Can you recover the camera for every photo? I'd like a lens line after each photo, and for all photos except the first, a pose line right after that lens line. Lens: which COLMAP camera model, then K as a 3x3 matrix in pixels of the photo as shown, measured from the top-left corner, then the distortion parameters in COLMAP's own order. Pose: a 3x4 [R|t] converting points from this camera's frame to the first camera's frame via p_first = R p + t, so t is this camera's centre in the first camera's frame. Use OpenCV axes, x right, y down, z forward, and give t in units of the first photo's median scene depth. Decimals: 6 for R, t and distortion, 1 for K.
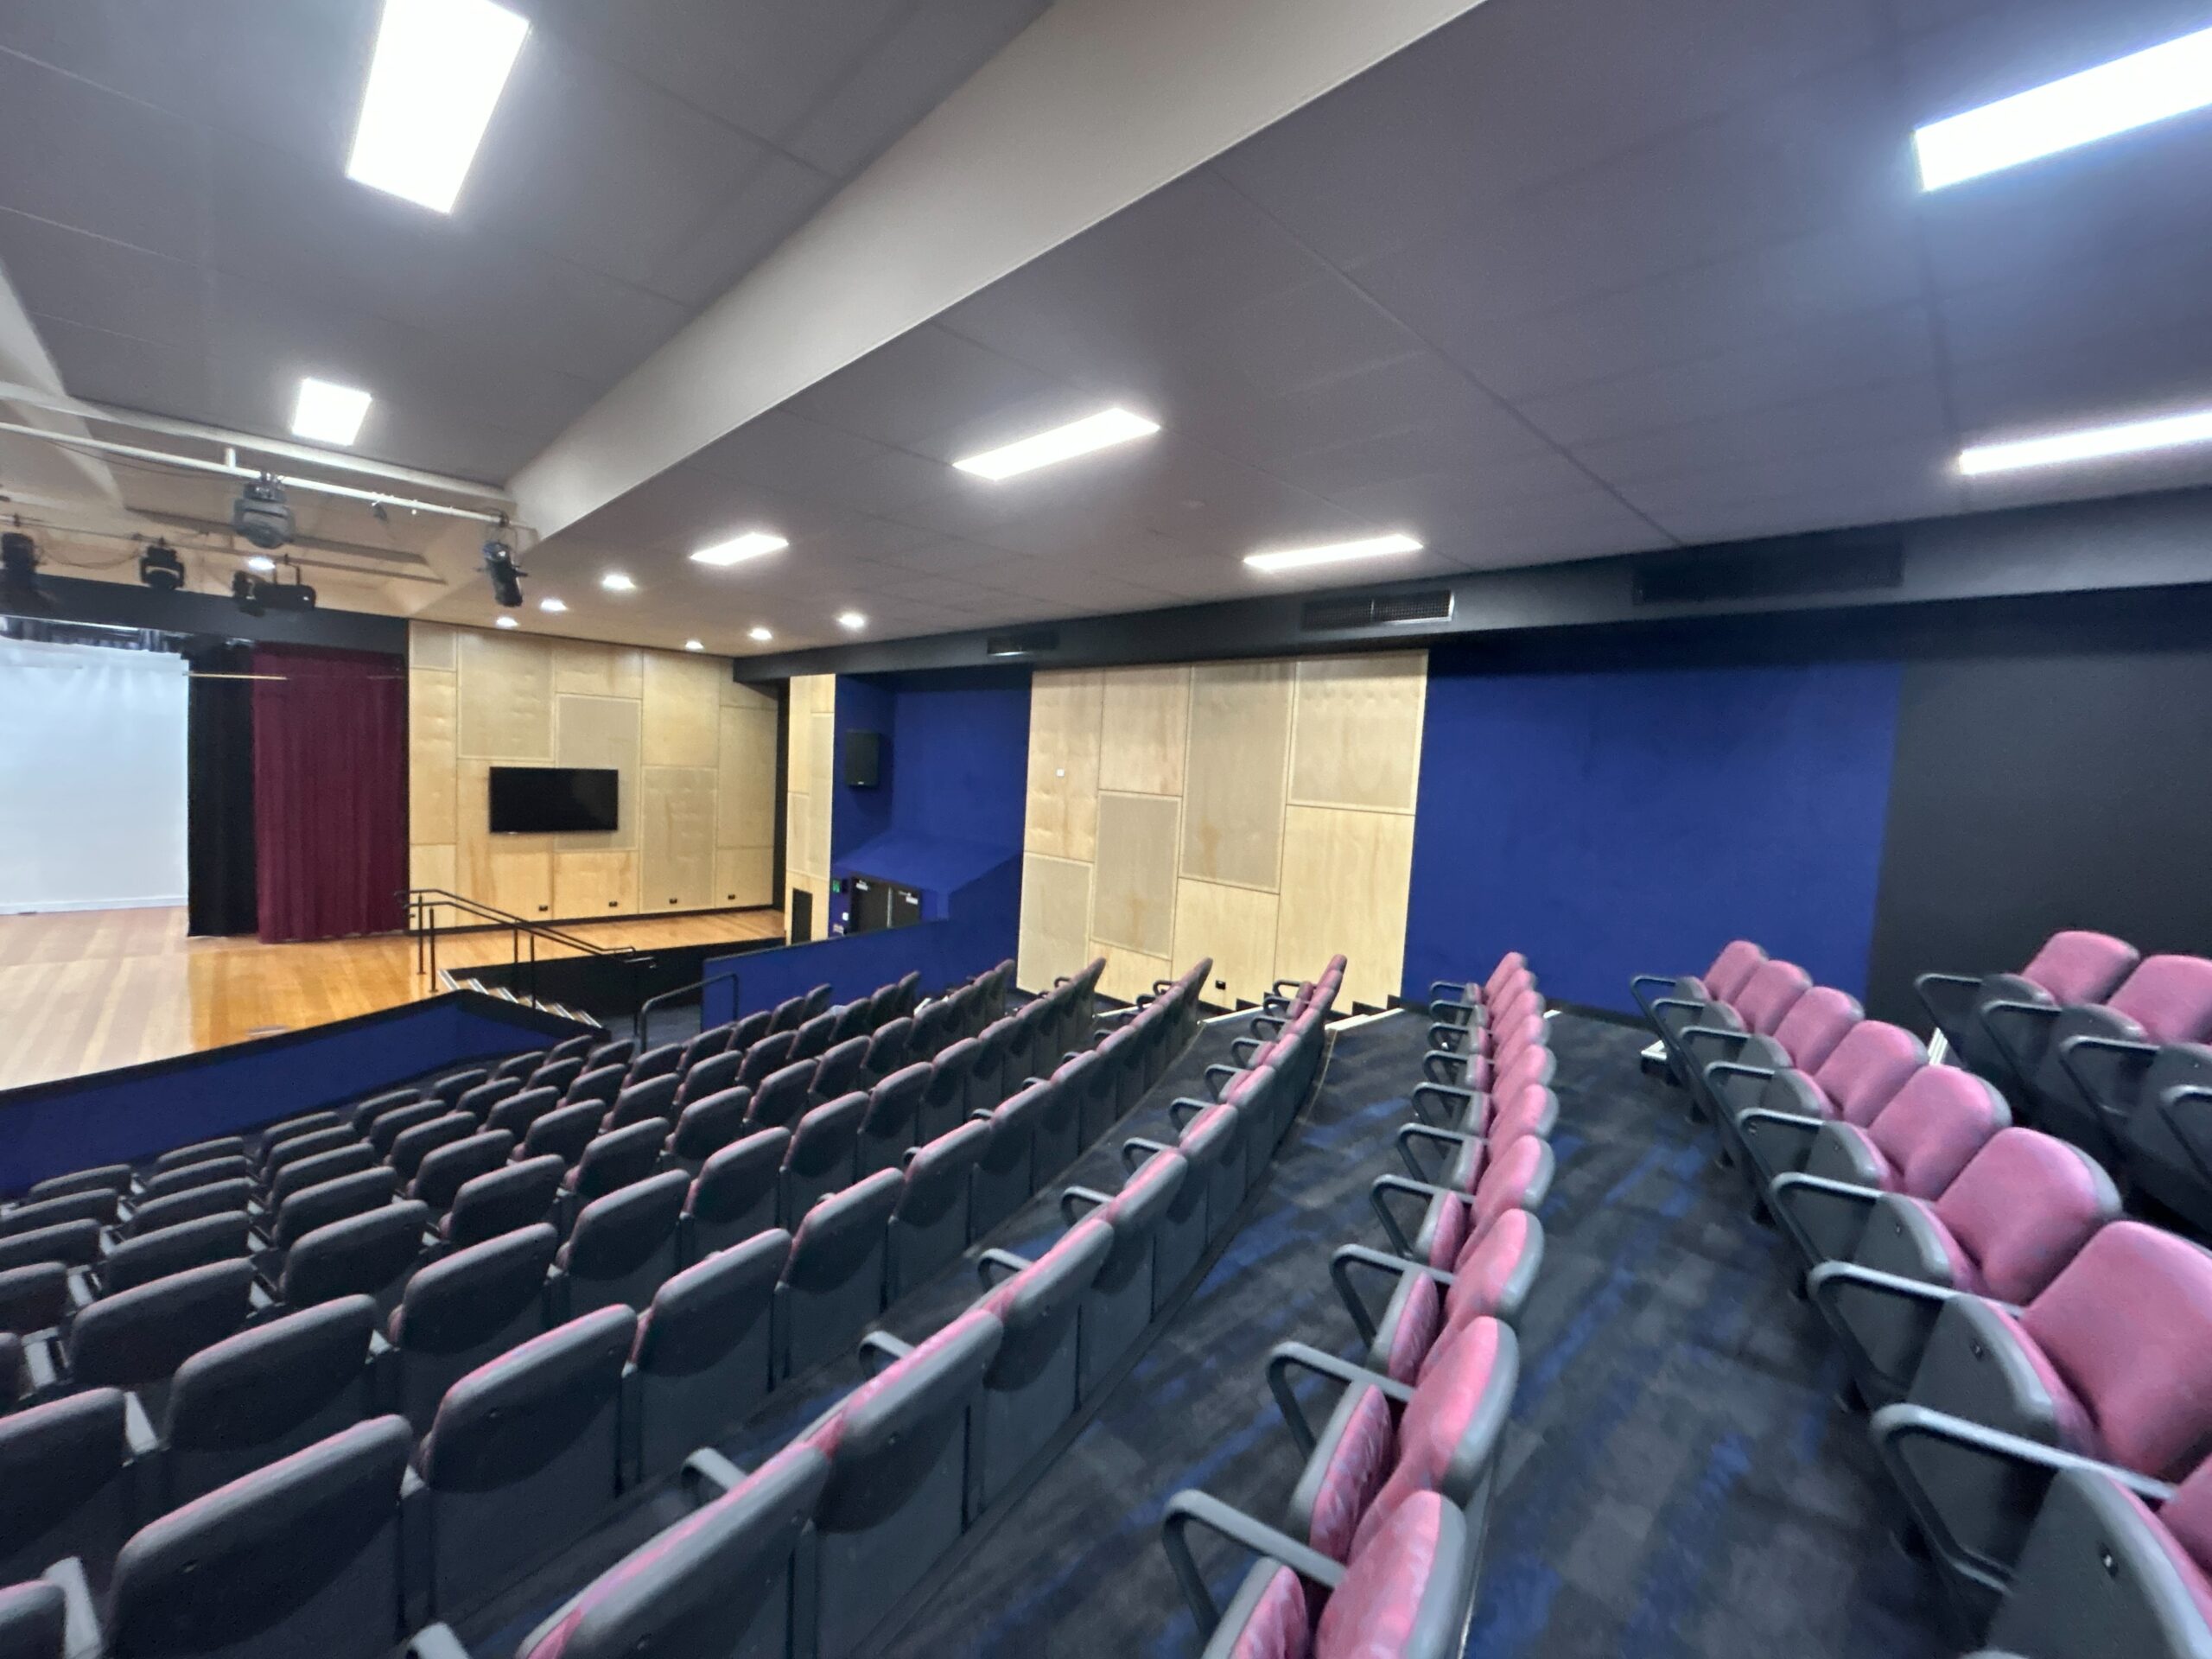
lens RADIAL K [[905.2, 0, 1108.8], [0, 905.2, 843.0], [0, 0, 1]] dist [0.003452, 0.000213]
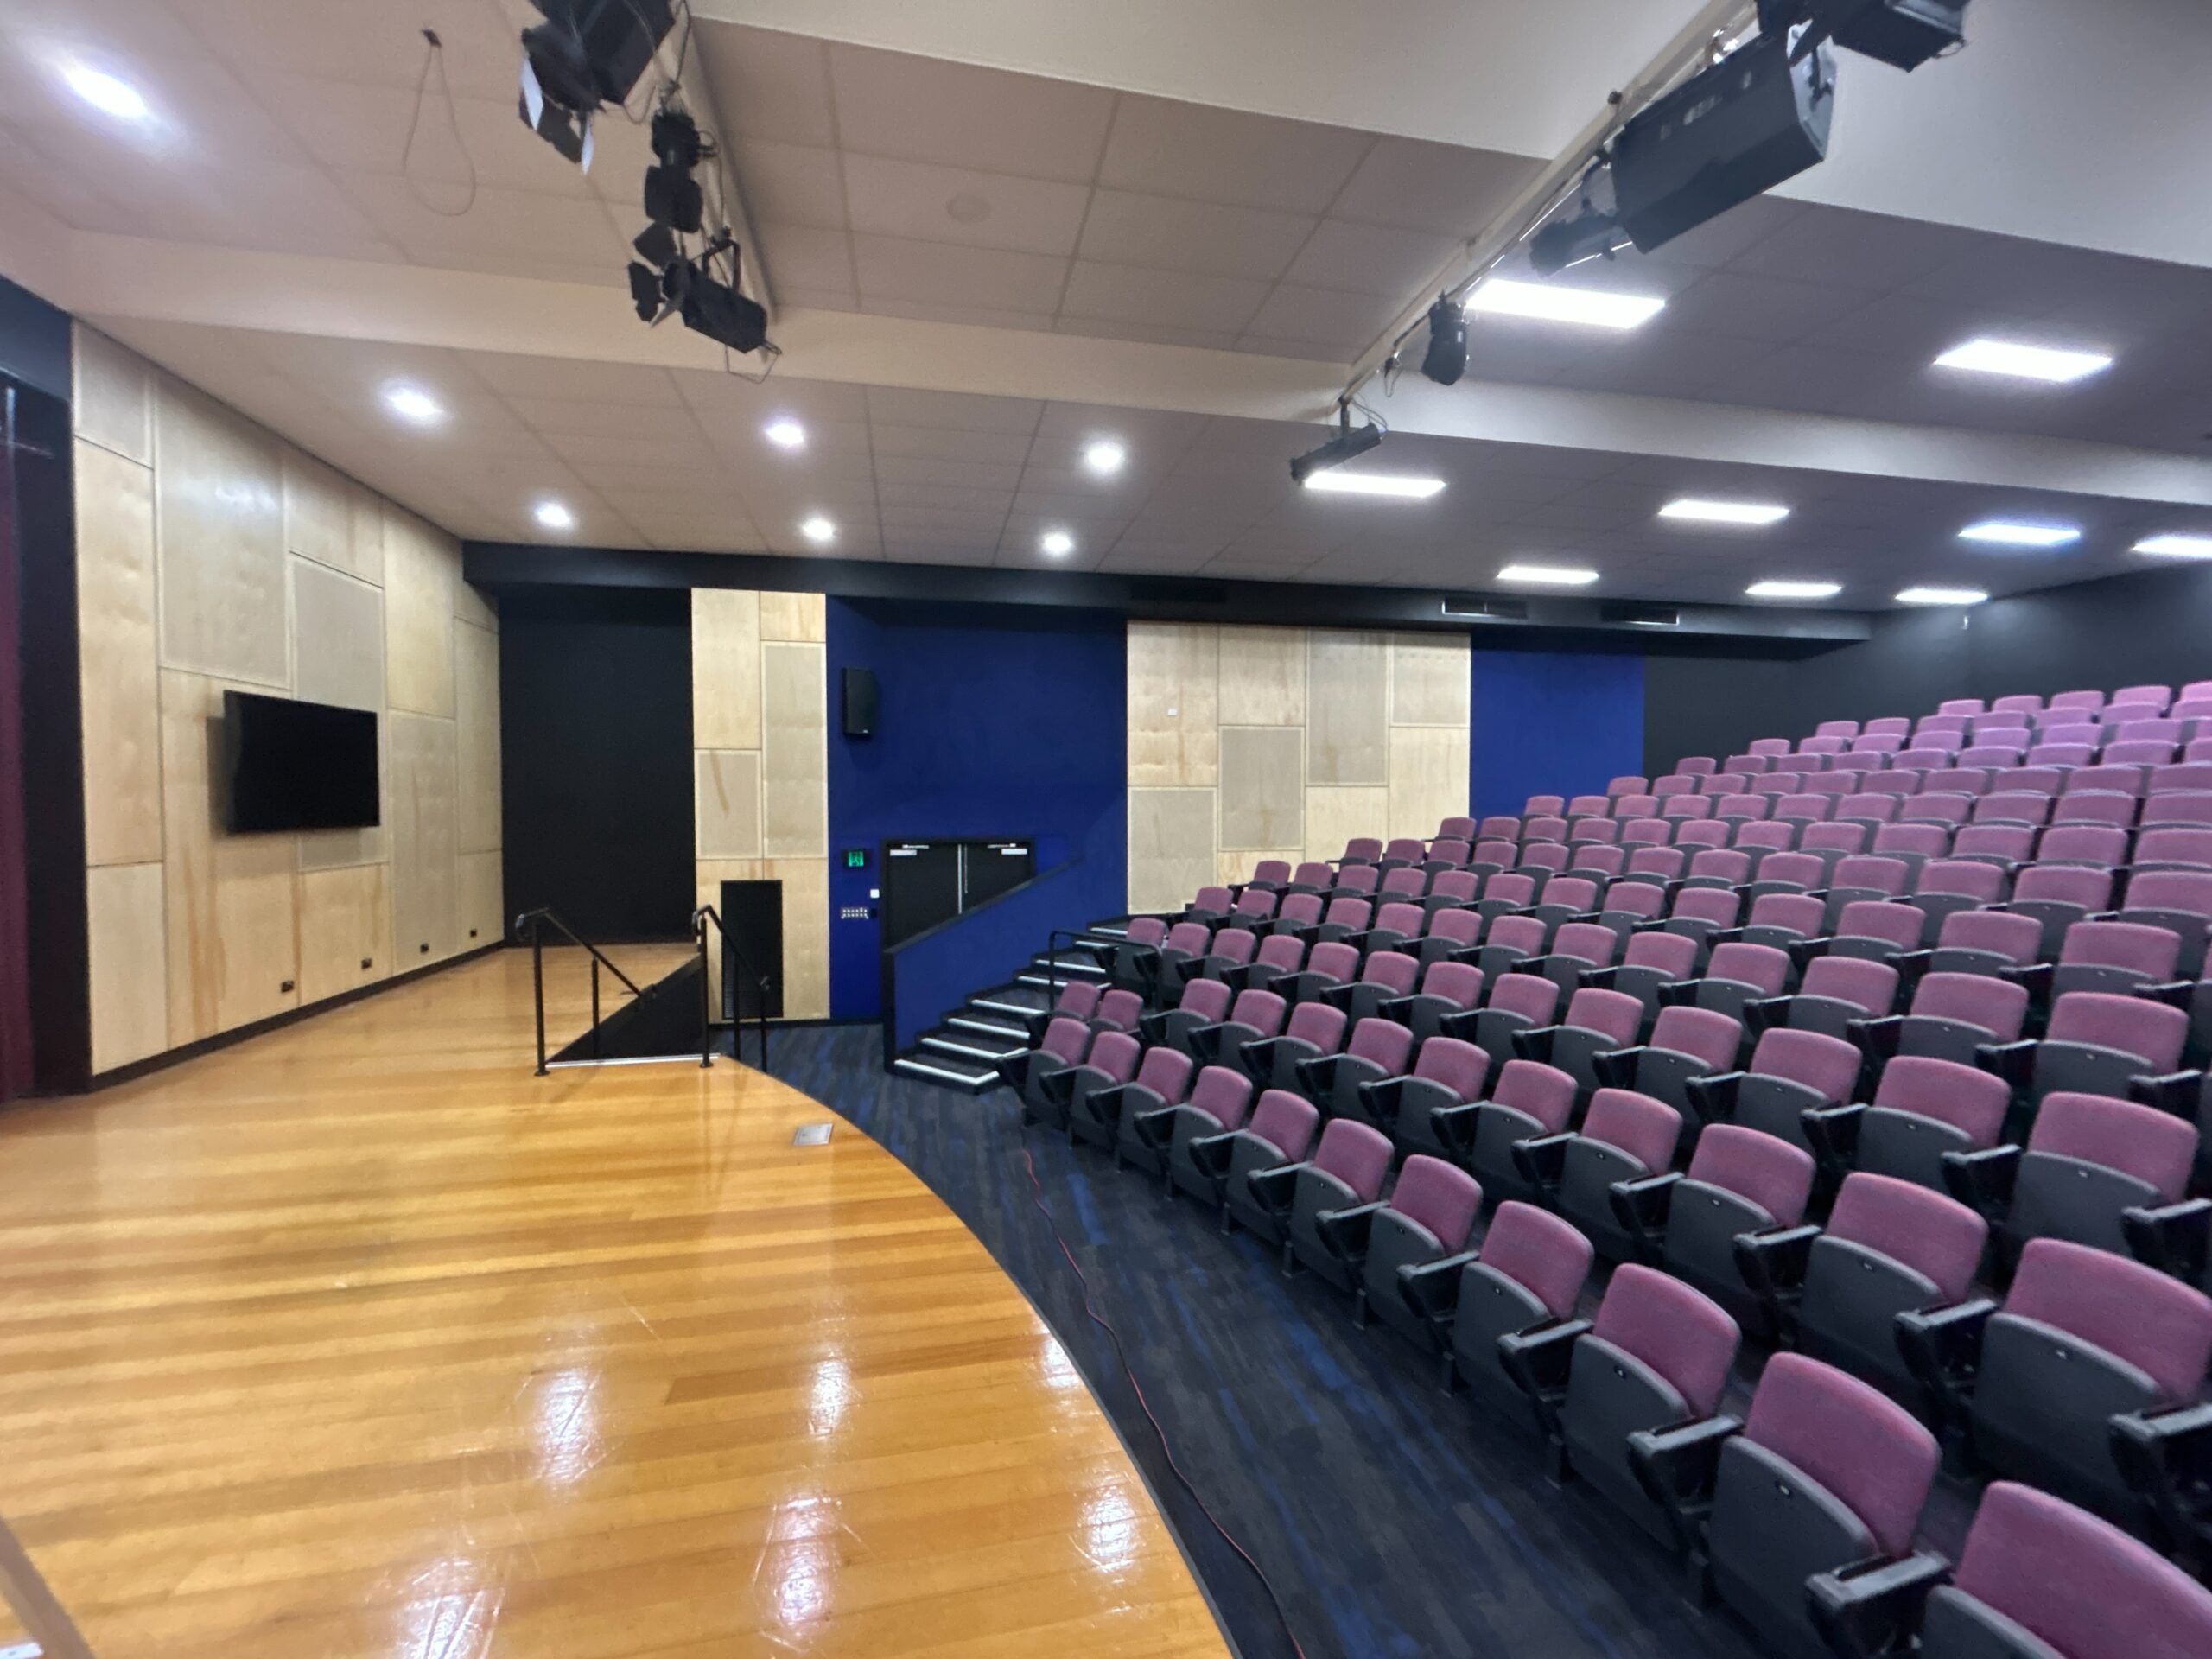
lens RADIAL K [[905.2, 0, 1103.0], [0, 905.2, 824.5], [0, 0, 1]] dist [0.003452, 0.000213]
pose [[0.526675, -0.076611, 0.846608, -0.897170], [0.105411, 0.994130, 0.024385, 0.021817], [-0.843506, 0.076399, 0.531659, 0.402297]]
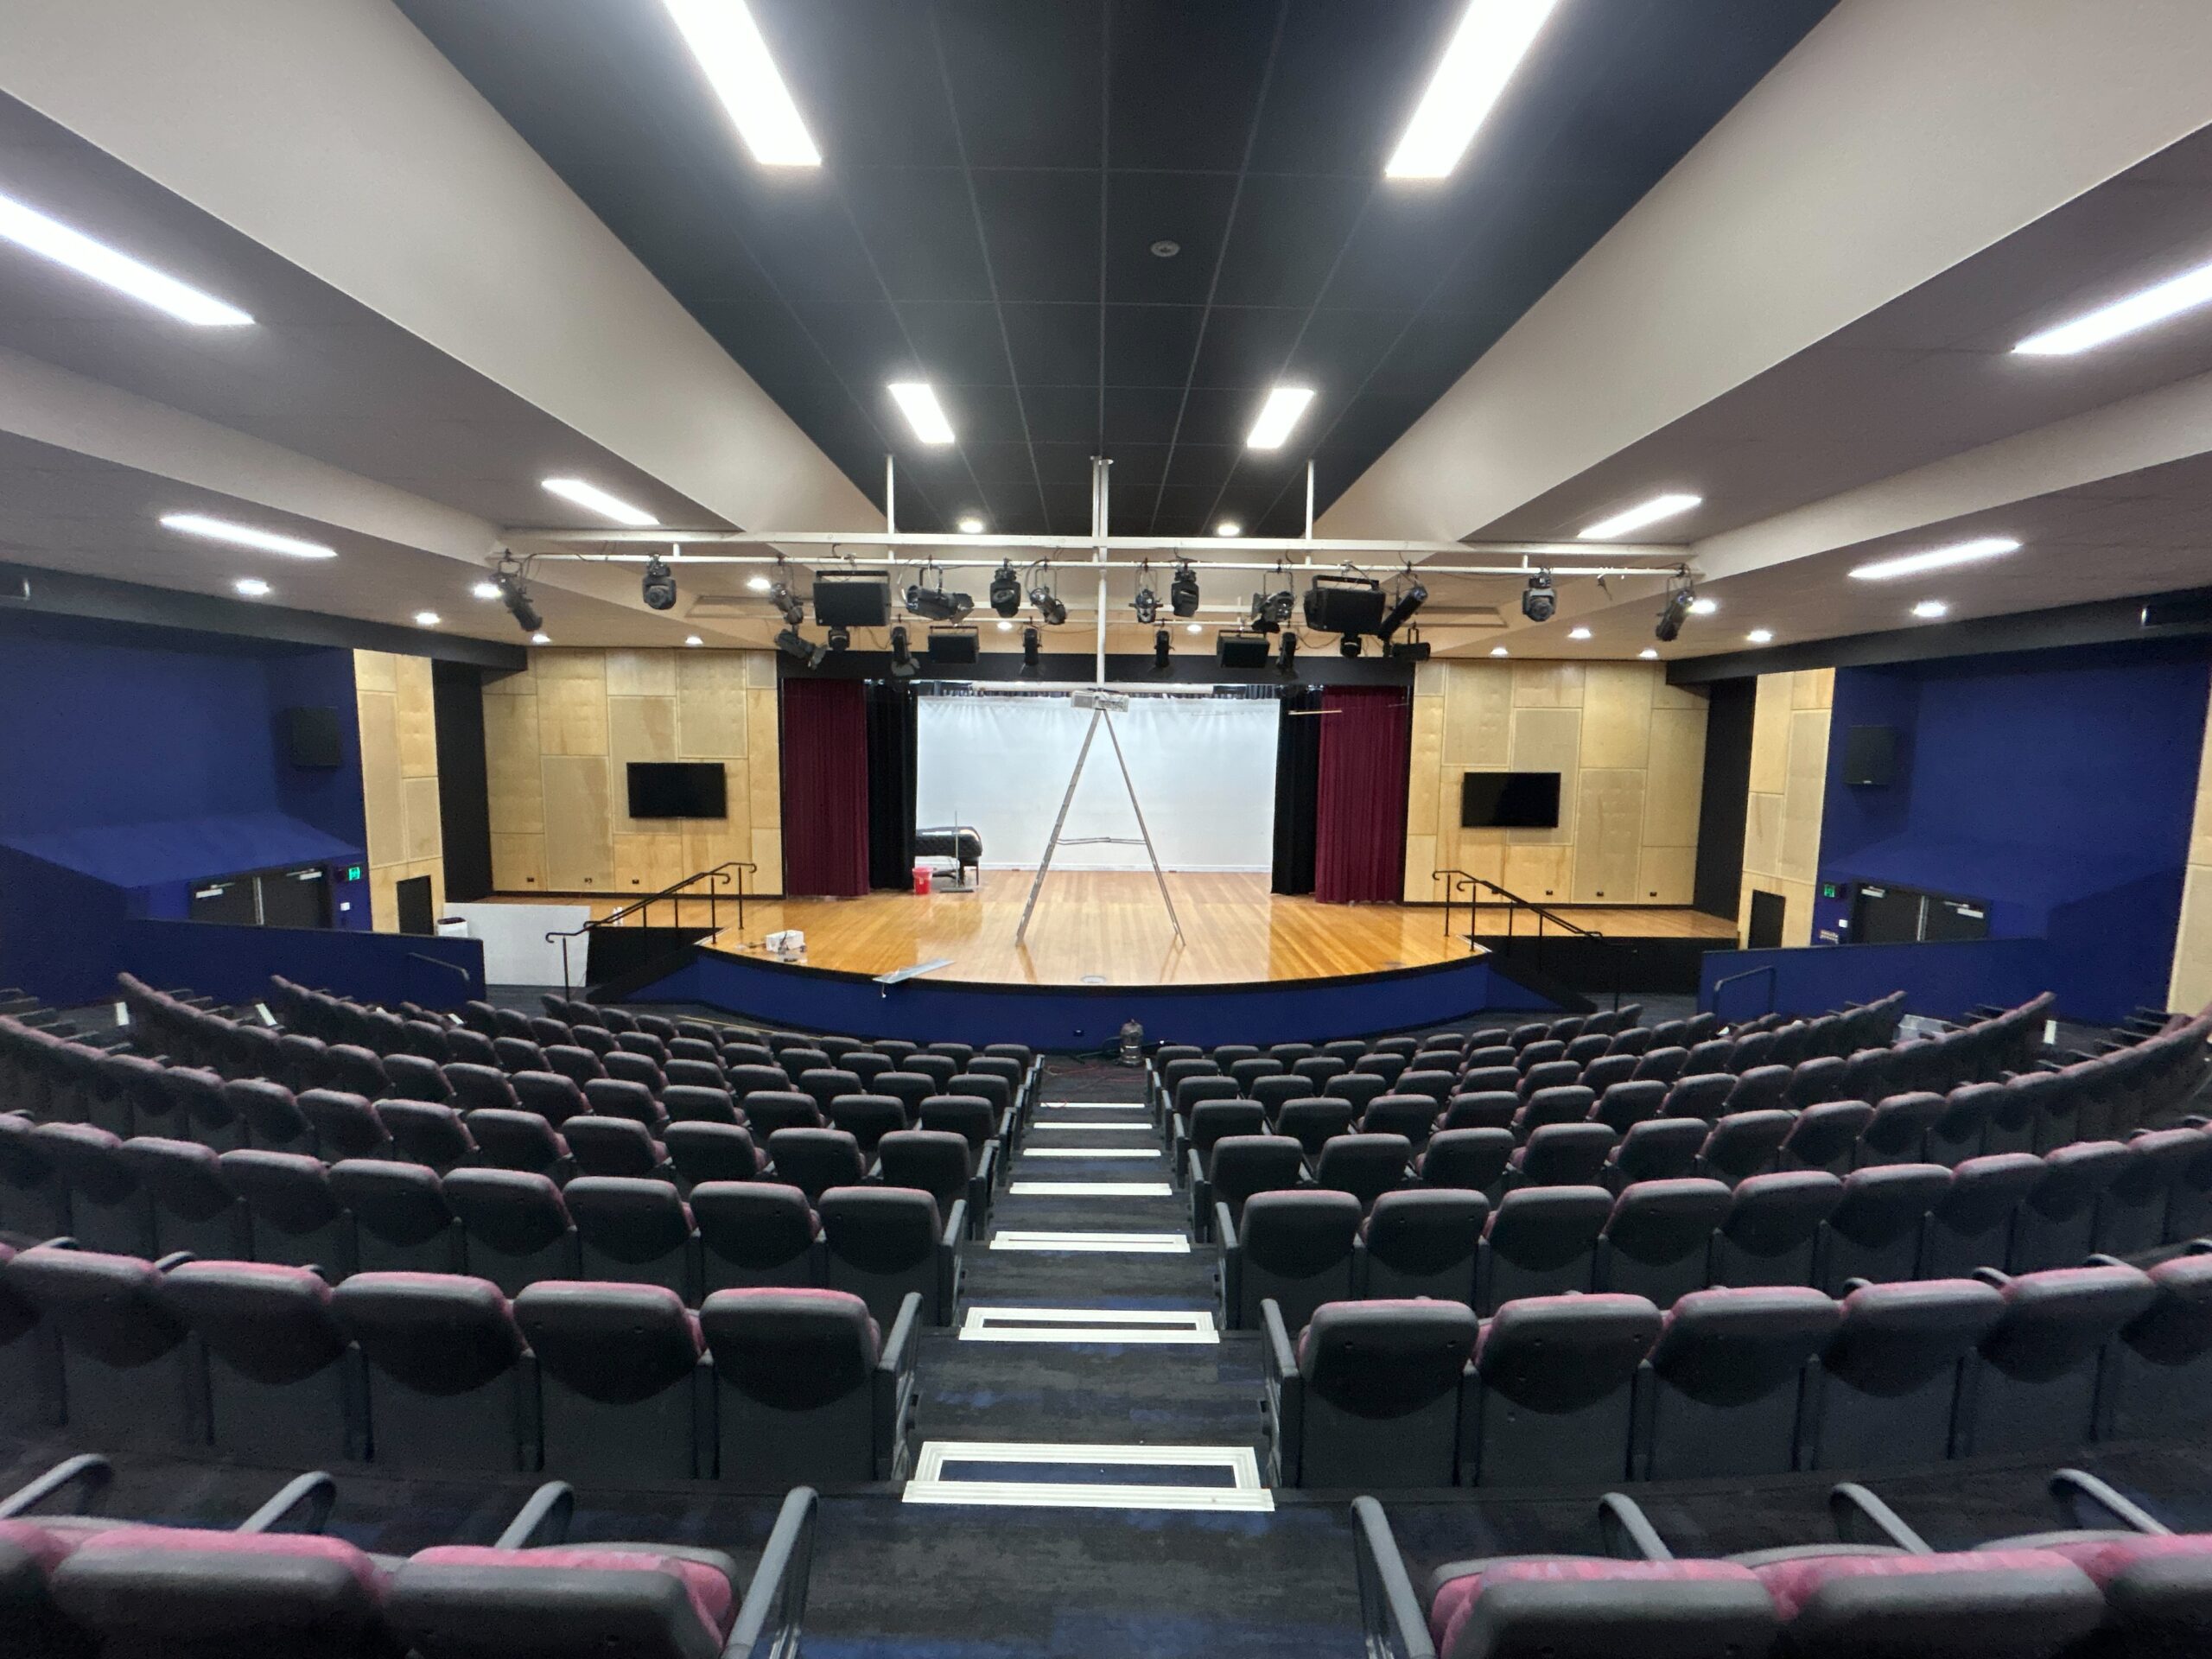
lens RADIAL K [[905.2, 0, 1109.0], [0, 905.2, 824.2], [0, 0, 1]] dist [0.003452, 0.000213]
pose [[0.728890, 0.018818, -0.684373, -0.211055], [-0.032039, 0.999465, -0.006641, 0.008820], [0.683881, 0.026767, 0.729102, -0.219350]]
